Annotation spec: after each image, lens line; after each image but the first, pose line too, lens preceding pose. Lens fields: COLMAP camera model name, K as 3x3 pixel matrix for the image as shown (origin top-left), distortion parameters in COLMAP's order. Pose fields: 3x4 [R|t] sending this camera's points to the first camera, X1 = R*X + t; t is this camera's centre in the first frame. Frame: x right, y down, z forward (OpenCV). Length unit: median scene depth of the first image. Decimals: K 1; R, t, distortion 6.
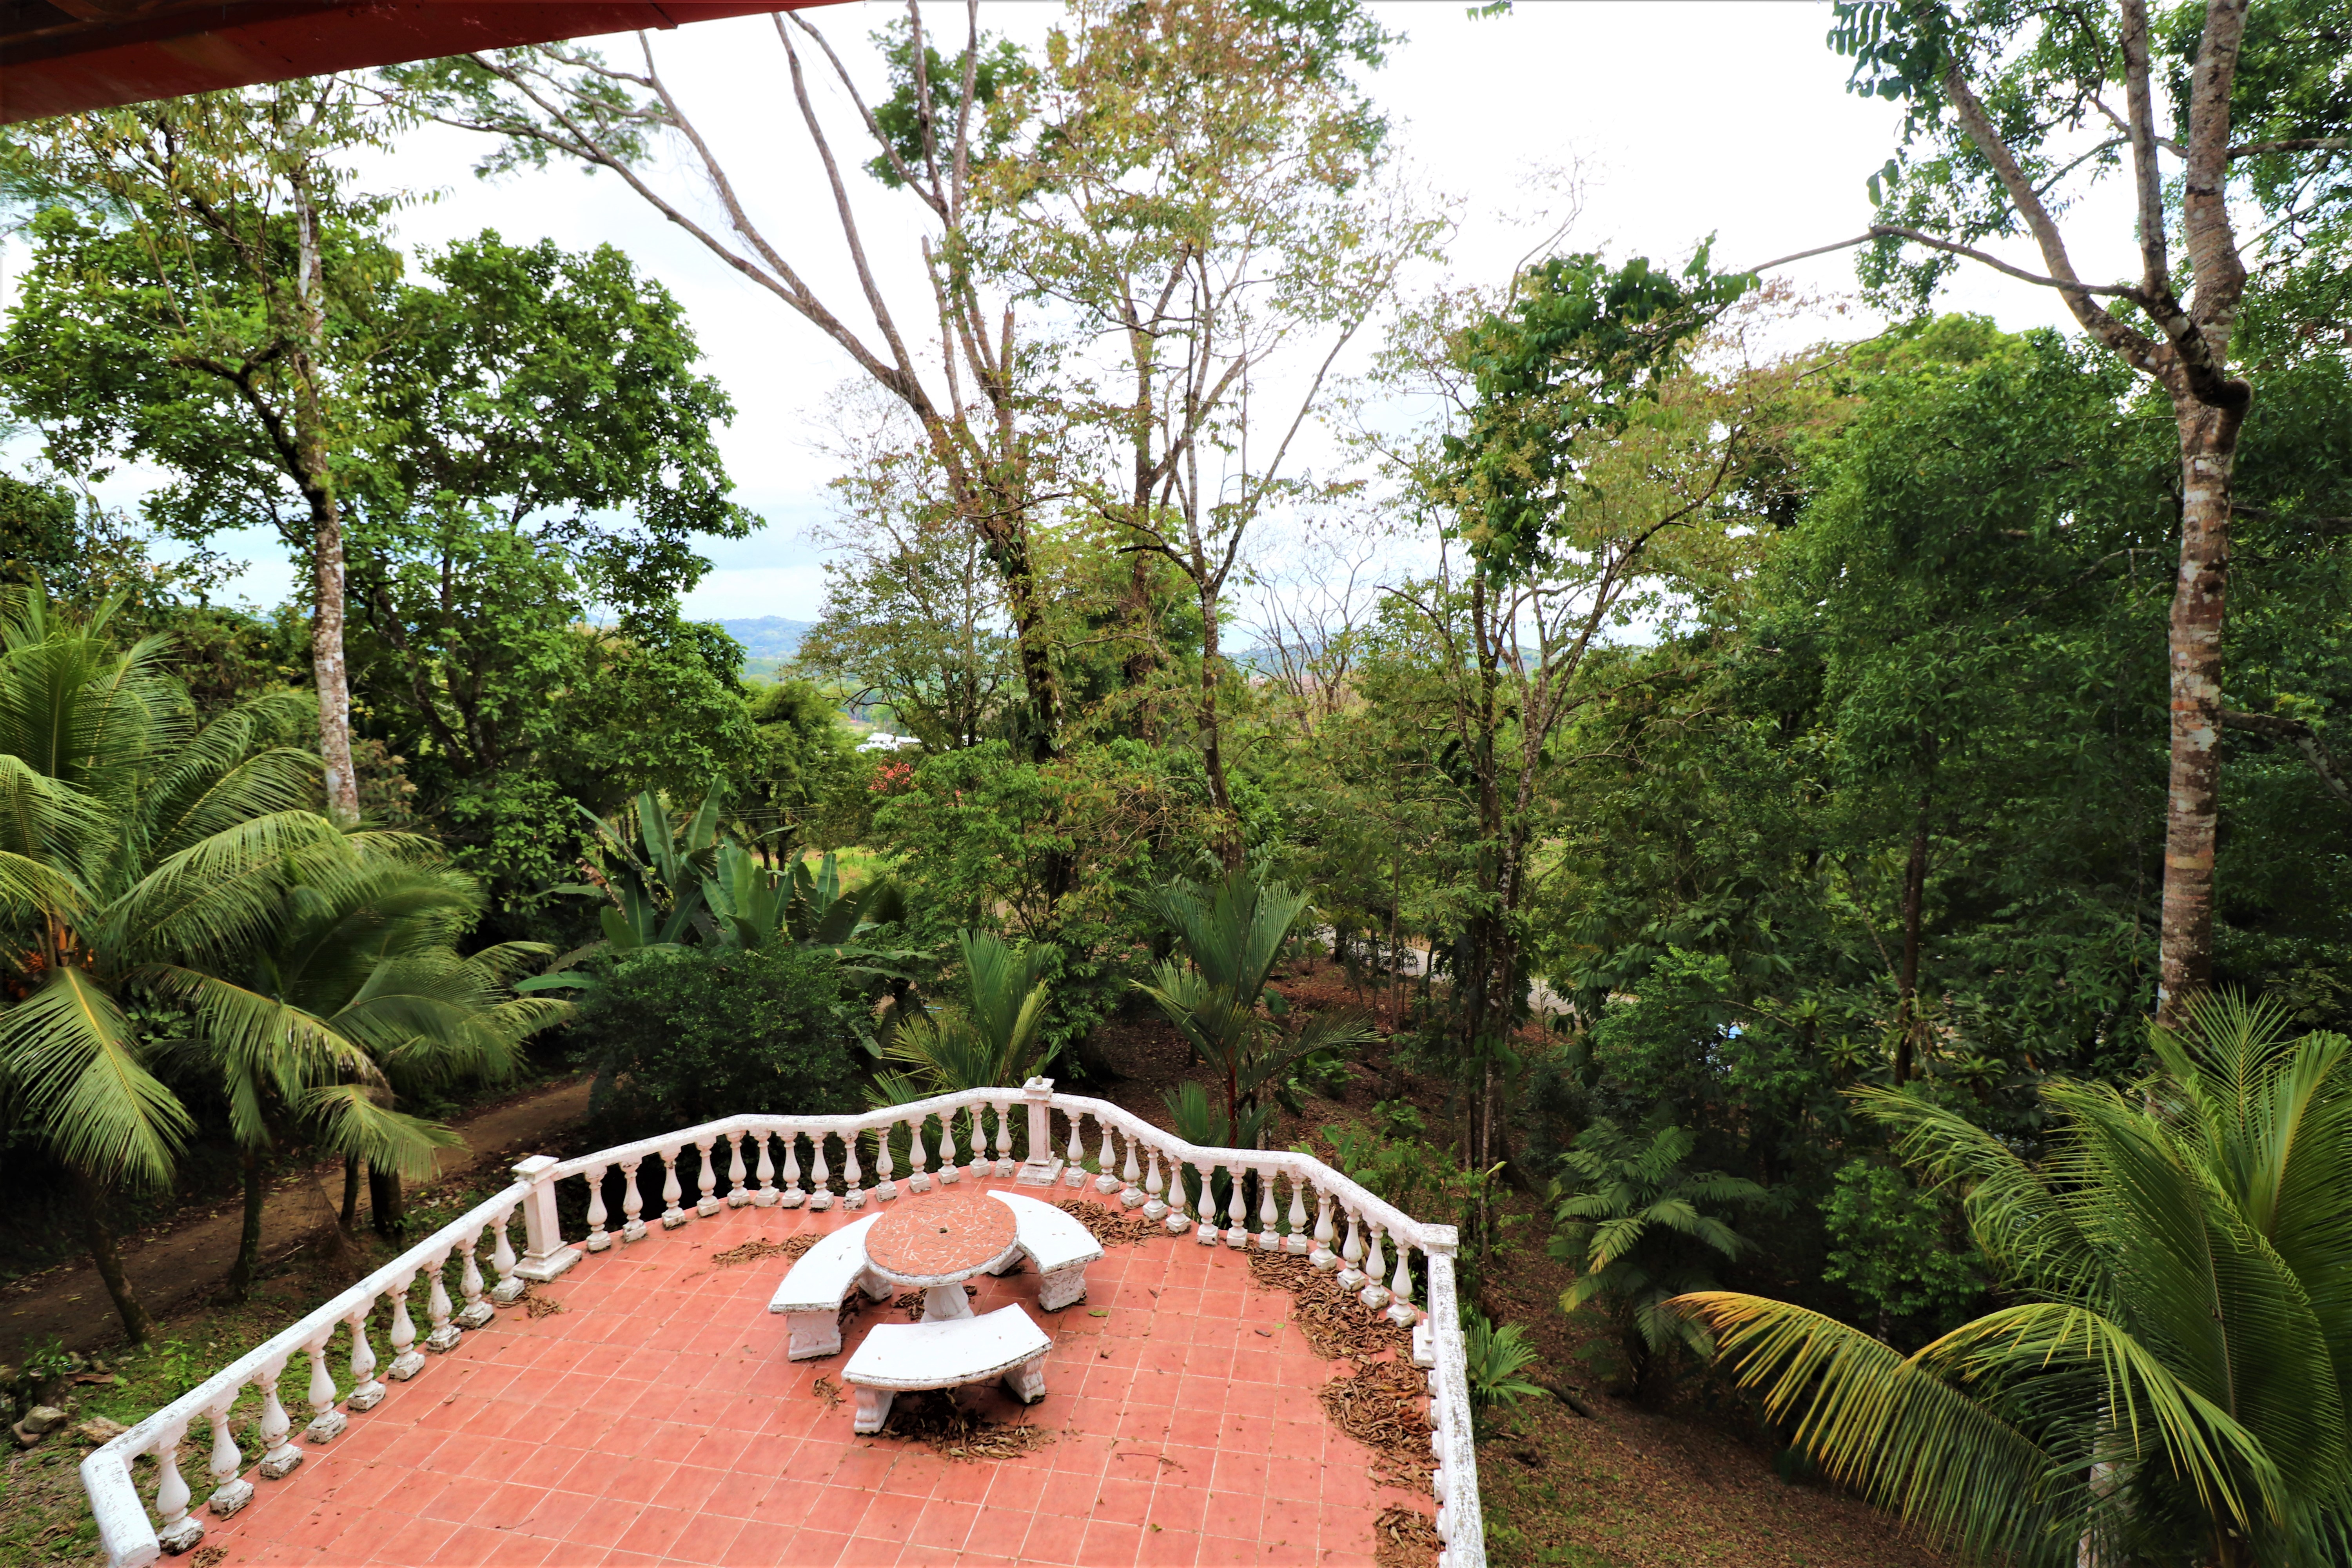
lens RADIAL K [[1089.1, 0, 1172.0], [0, 1089.1, 762.8], [0, 0, 1]] dist [0.004013, -0.014456]
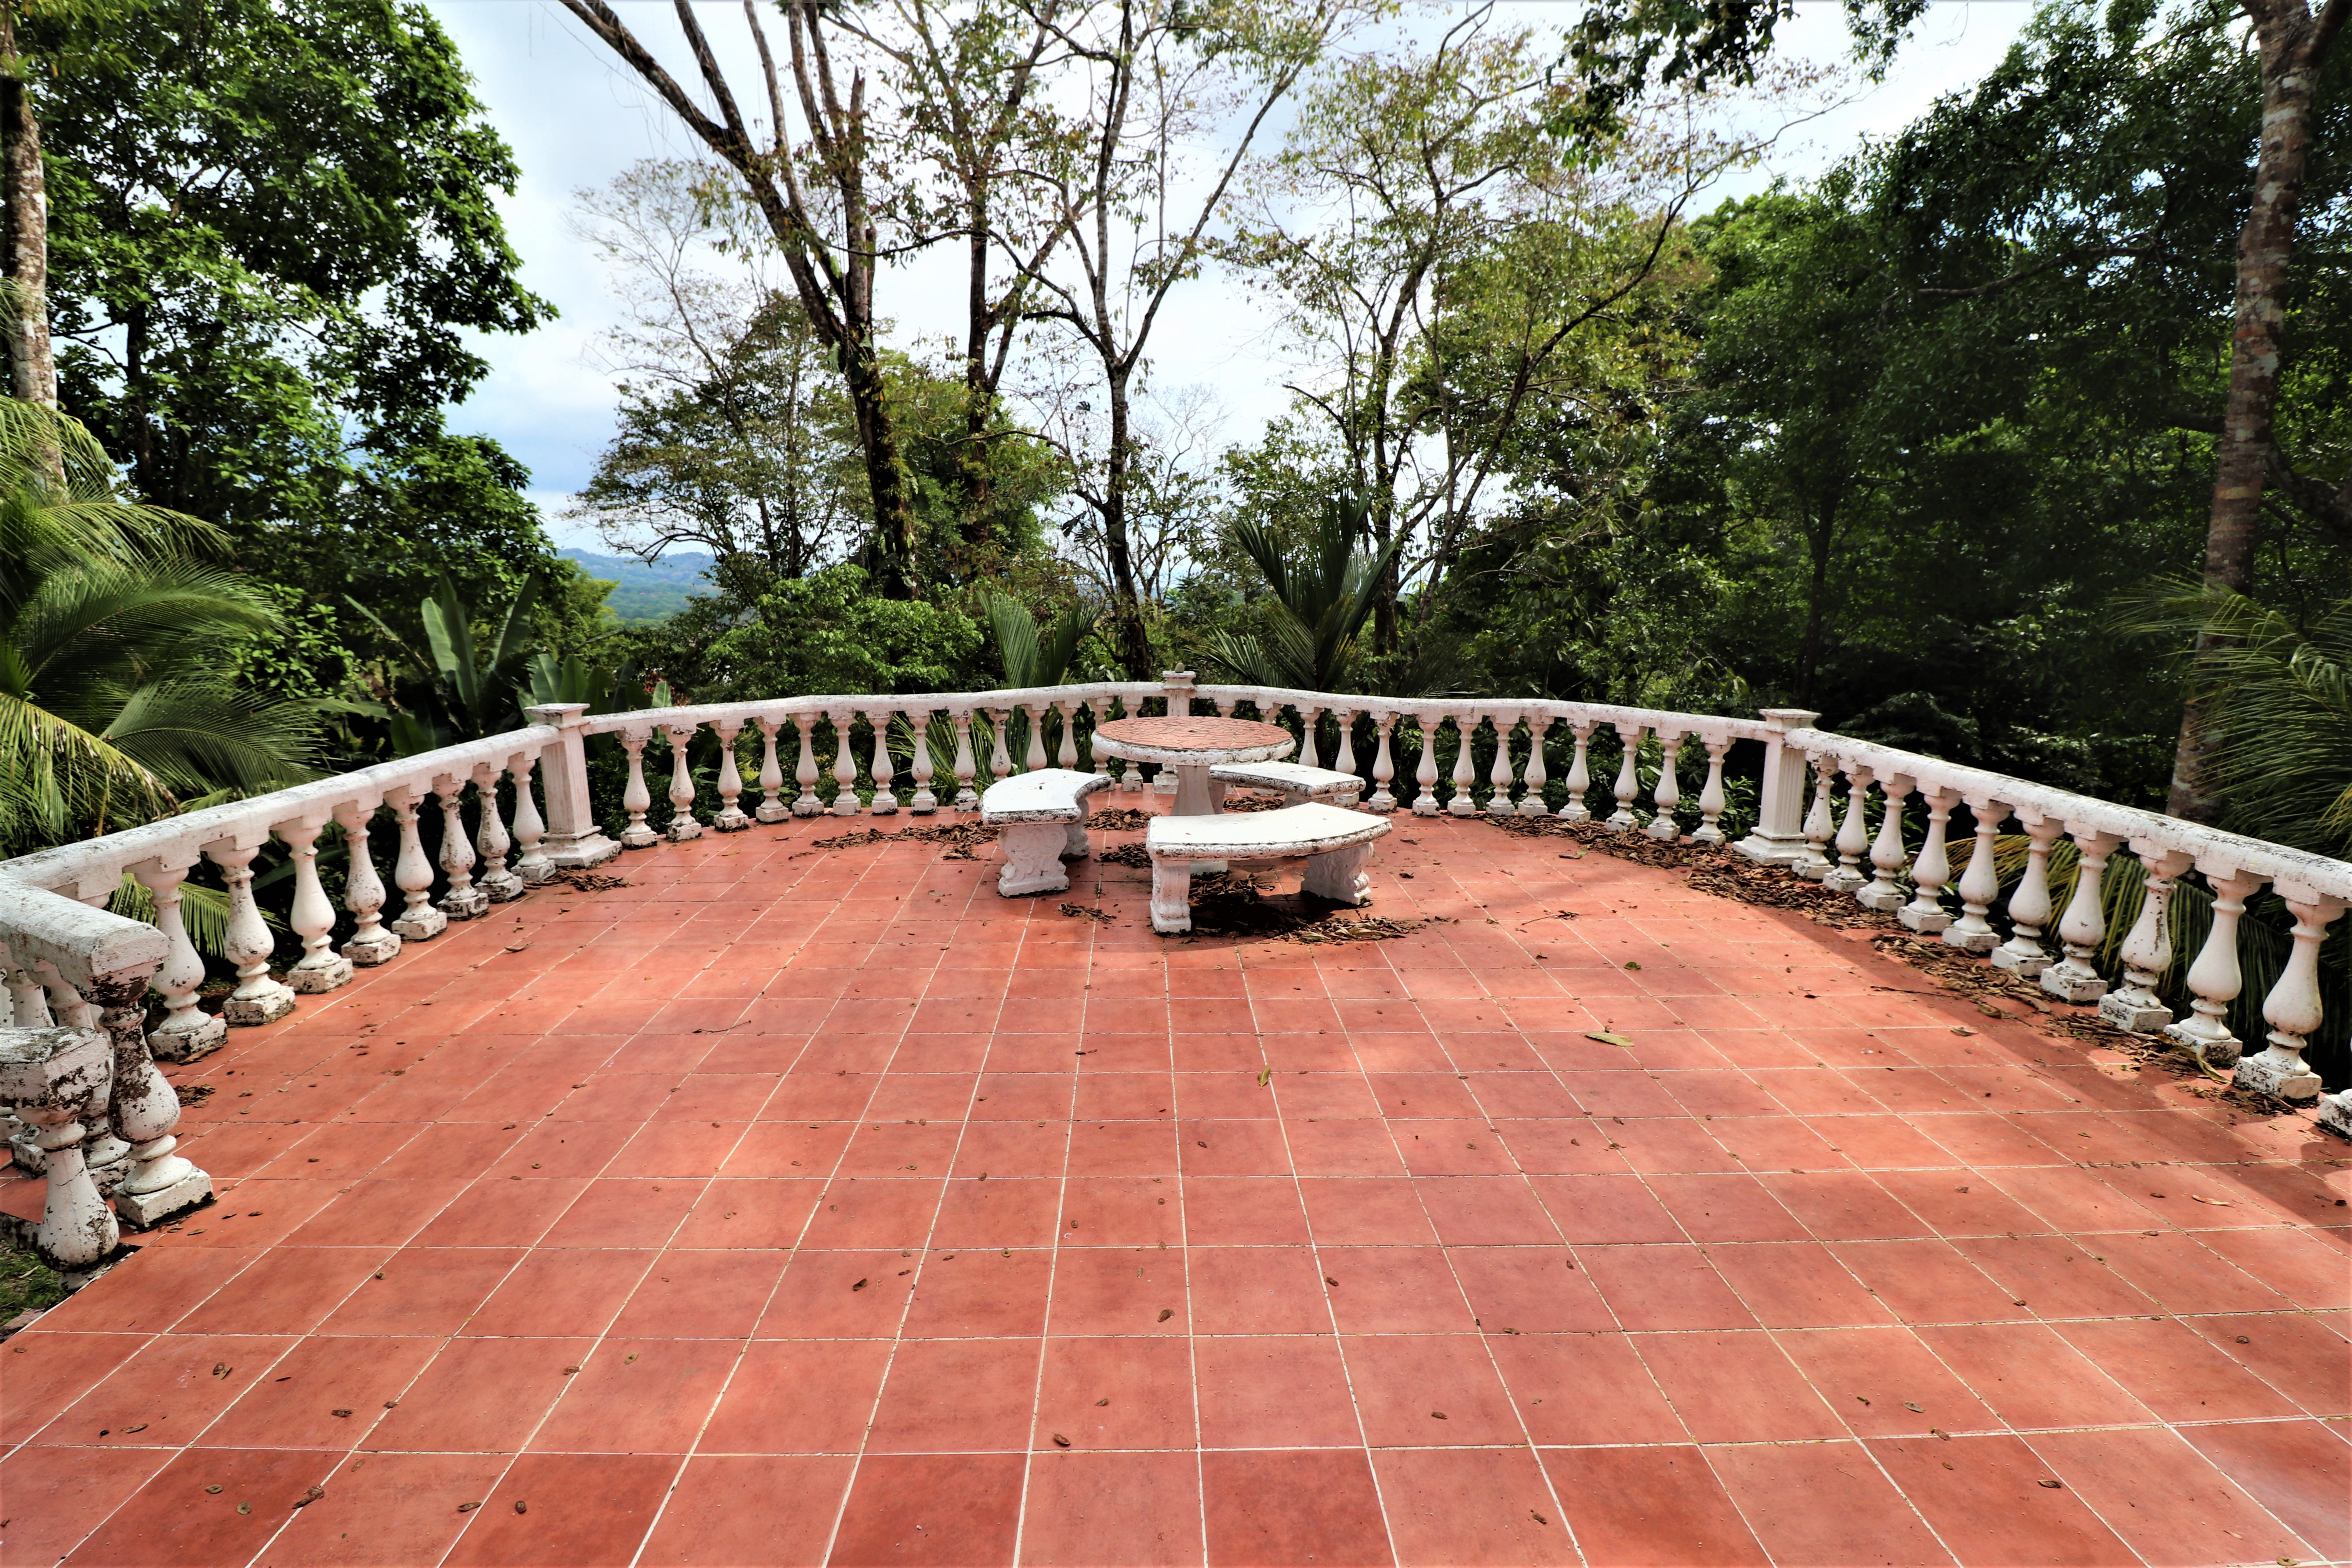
lens RADIAL K [[1097.9, 0, 1163.4], [0, 1097.9, 759.7], [0, 0, 1]] dist [-0.017848, -0.000529]
pose [[0.979570, -0.007748, 0.200956, -0.104581], [-0.001311, 0.998990, 0.044908, 0.112633], [-0.201101, -0.044254, 0.978570, 0.069205]]
